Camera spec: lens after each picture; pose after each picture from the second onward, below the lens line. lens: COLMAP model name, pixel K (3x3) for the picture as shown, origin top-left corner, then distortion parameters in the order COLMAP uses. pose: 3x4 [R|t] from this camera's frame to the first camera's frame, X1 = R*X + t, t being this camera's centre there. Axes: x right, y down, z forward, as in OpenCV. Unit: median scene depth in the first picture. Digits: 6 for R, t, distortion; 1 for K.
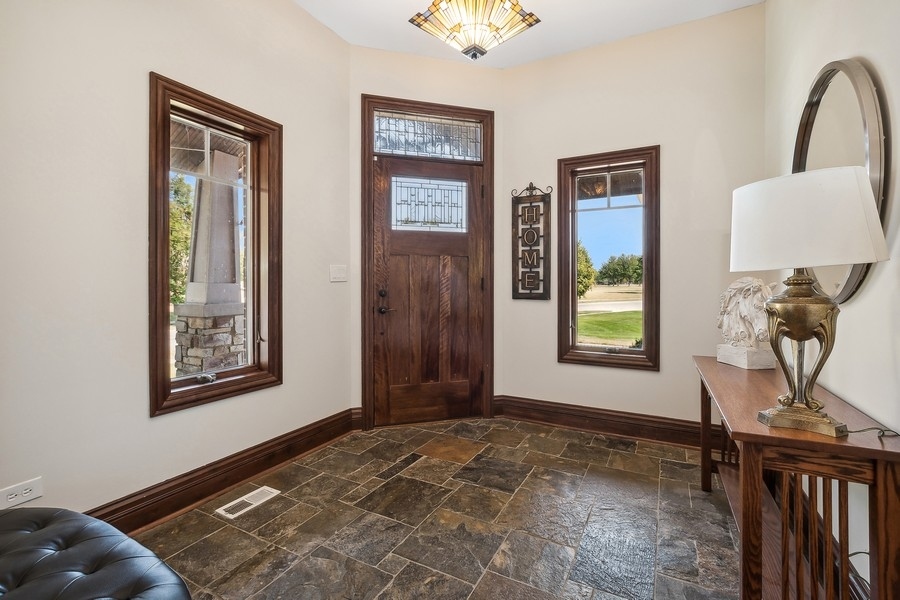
lens RADIAL K [[403.3, 0, 450.4], [0, 403.3, 282.2], [0, 0, 1]] dist [-0.048071, -0.000196]
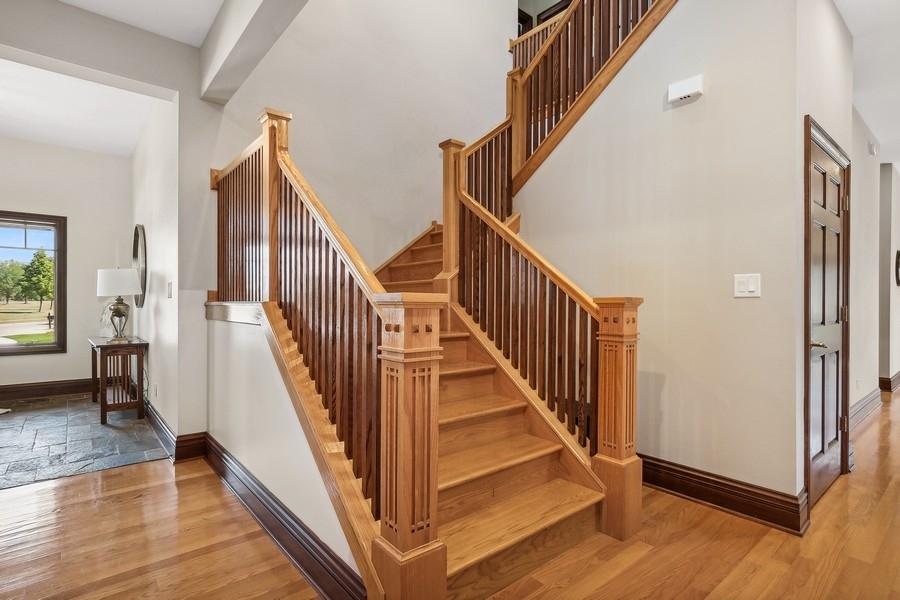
lens RADIAL K [[453.1, 0, 450.0], [0, 453.1, 300.0], [0, 0, 1]] dist [0.000875, -0.000014]
pose [[0.366034, 0.004405, 0.930591, -1.666159], [-0.005969, 0.999979, -0.002385, -0.006558], [-0.930582, -0.004682, 0.366052, -3.035338]]
